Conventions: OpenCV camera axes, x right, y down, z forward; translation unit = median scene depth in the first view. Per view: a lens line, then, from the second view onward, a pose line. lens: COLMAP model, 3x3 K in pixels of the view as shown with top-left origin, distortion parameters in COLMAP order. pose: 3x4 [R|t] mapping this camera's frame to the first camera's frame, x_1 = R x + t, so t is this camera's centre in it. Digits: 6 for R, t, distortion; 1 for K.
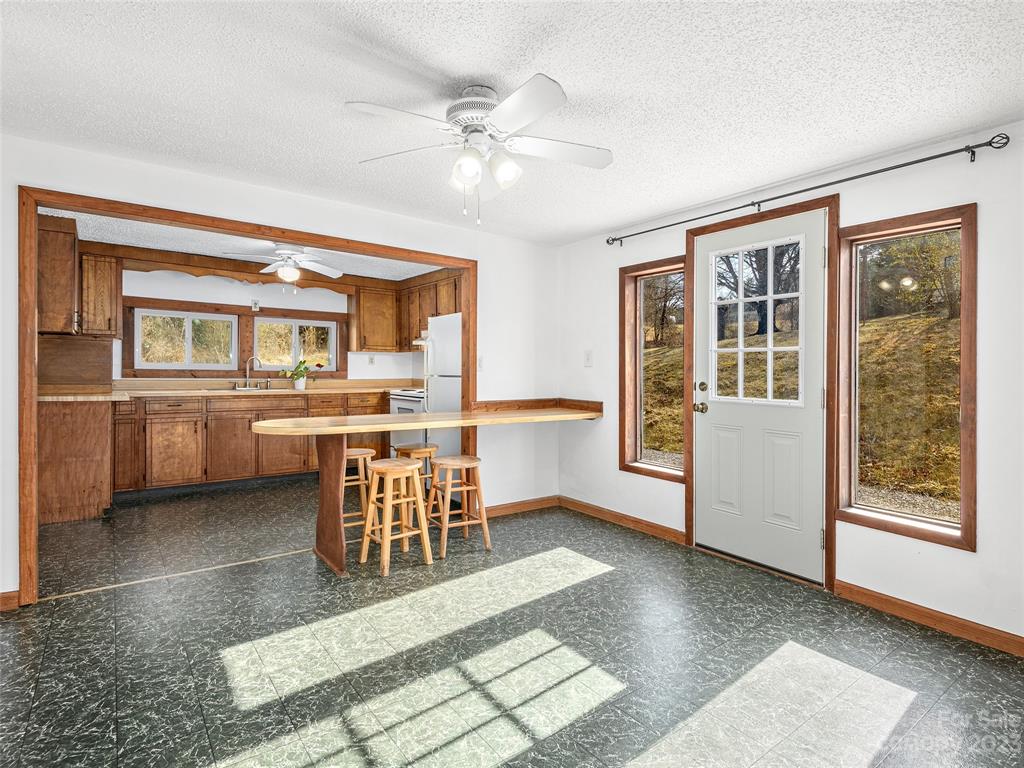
lens RADIAL K [[504.4, 0, 510.2], [0, 504.4, 378.4], [0, 0, 1]] dist [-0.007875, -0.001329]
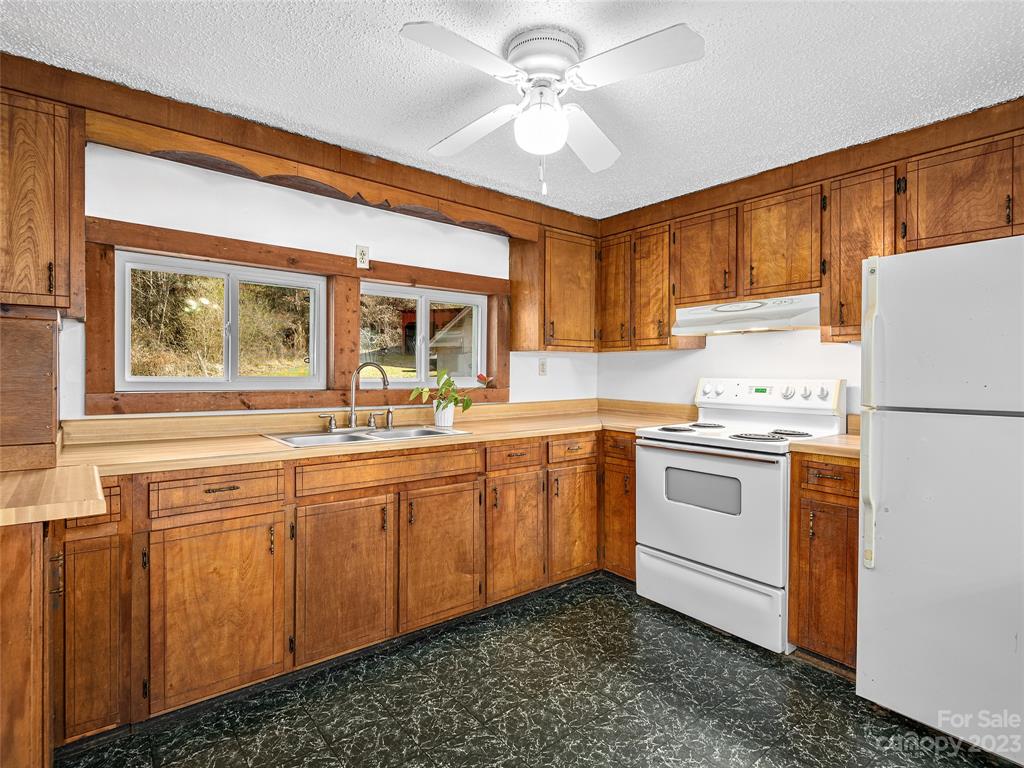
lens RADIAL K [[555.5, 0, 512.9], [0, 555.5, 383.4], [0, 0, 1]] dist [0.023604, -0.019238]
pose [[0.999894, -0.006366, -0.013093, -0.408622], [0.006344, 0.999978, -0.001707, -0.023648], [0.013104, 0.001624, 0.999913, 0.534884]]
